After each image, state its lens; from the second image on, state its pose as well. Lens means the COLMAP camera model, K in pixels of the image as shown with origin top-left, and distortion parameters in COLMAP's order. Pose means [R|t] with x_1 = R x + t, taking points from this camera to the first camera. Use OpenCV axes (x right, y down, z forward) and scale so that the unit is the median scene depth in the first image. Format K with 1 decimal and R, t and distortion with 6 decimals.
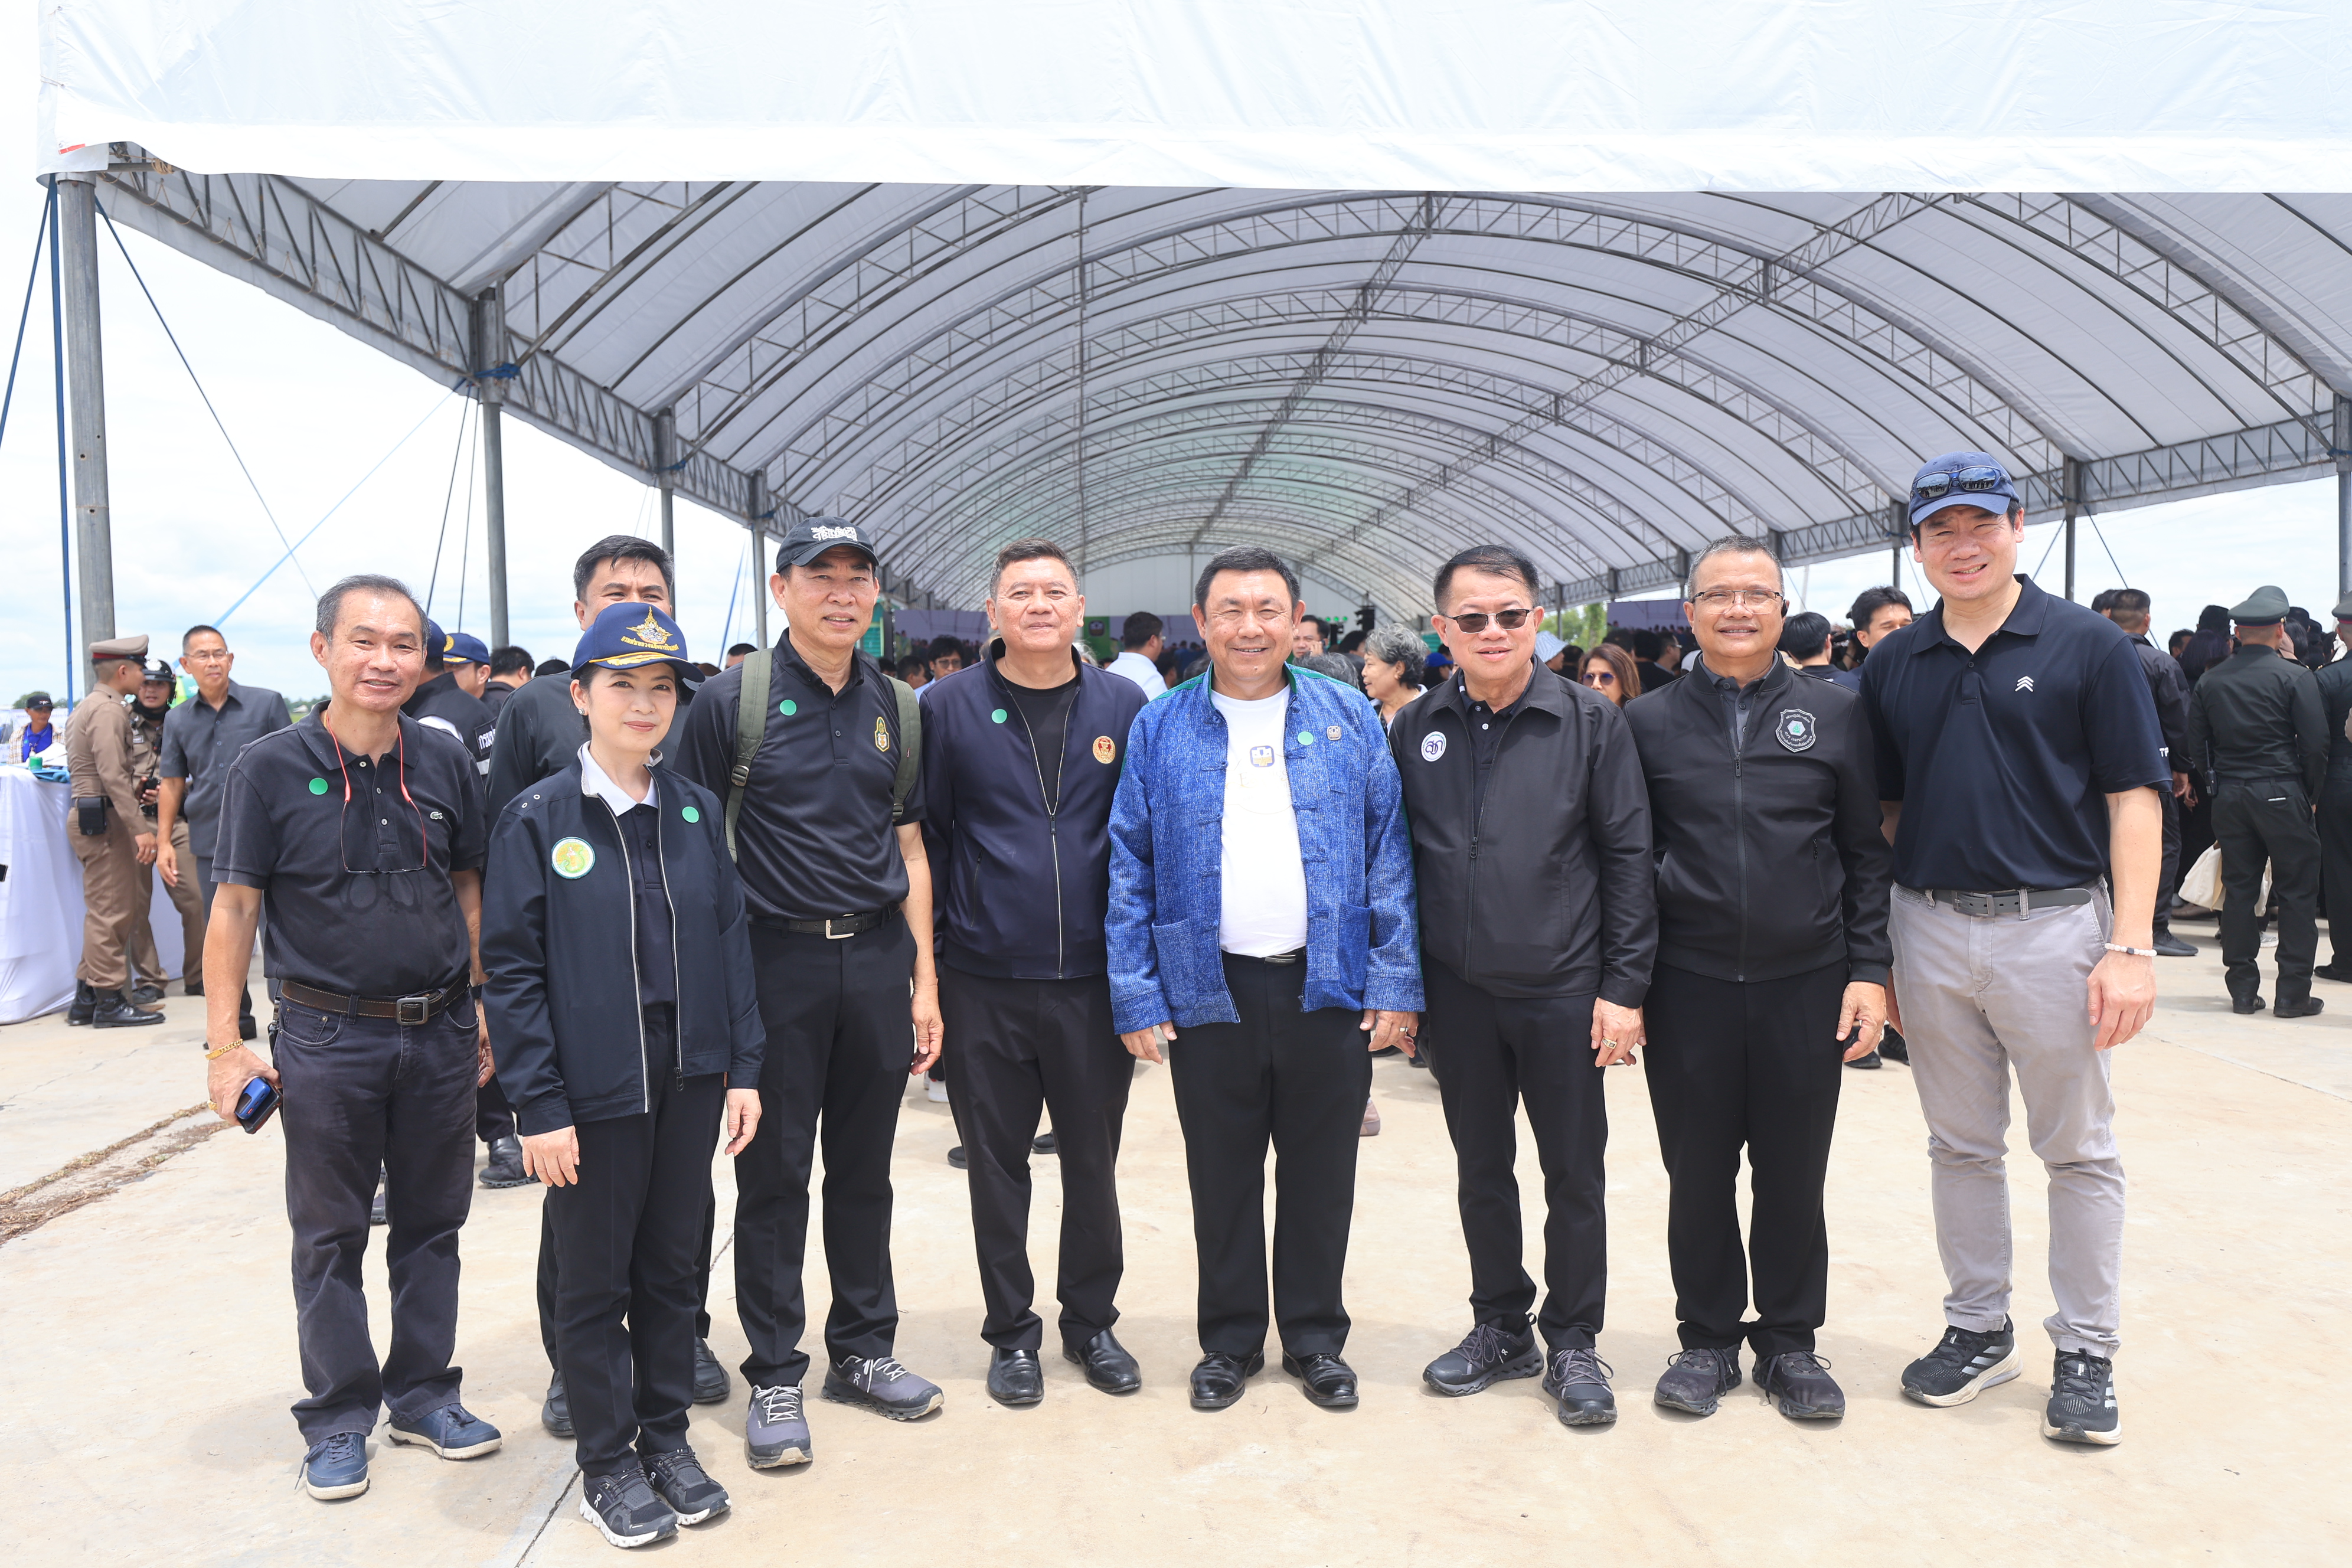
lens RADIAL K [[1858.8, 0, 1176.0], [0, 1858.8, 784.0], [0, 0, 1]] dist [-0.001602, 0.004839]
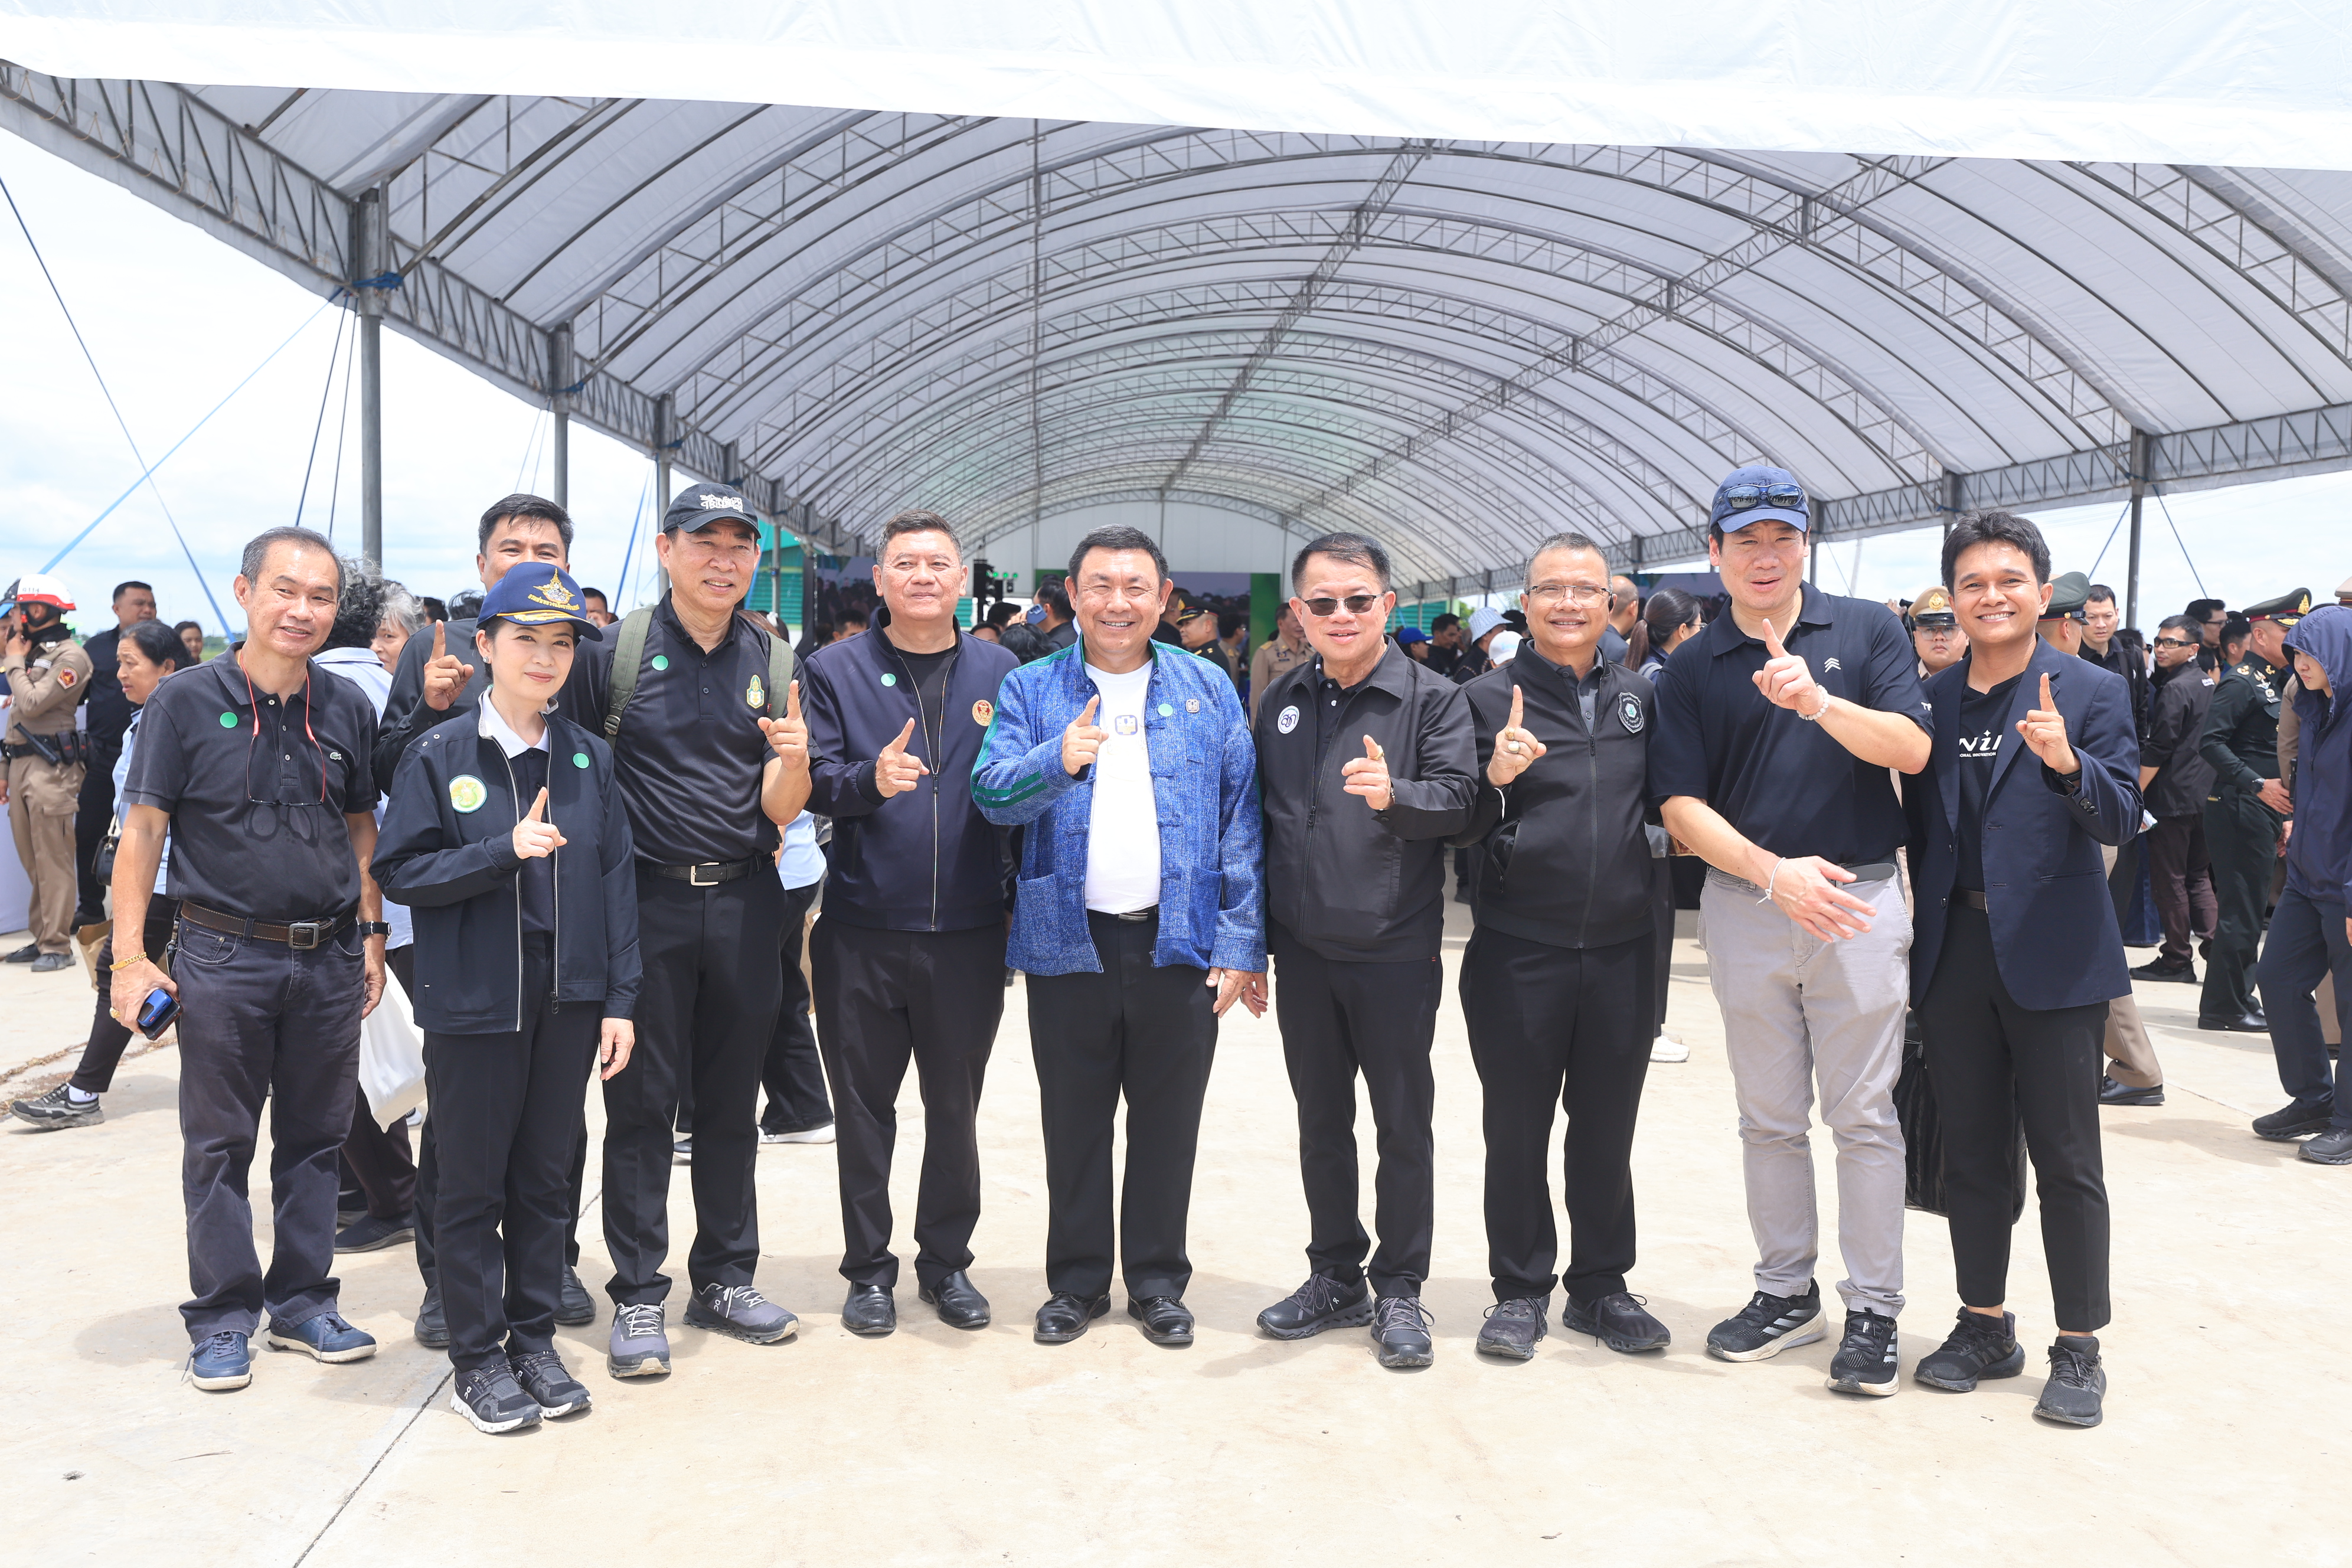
lens RADIAL K [[2227.5, 0, 1176.0], [0, 2227.5, 784.0], [0, 0, 1]] dist [0.034960, -0.016306]
pose [[0.999396, 0.034179, 0.006292, 0.026204], [-0.034222, 0.999391, 0.006836, 0.003174], [-0.006054, -0.007047, 0.999957, -0.098999]]
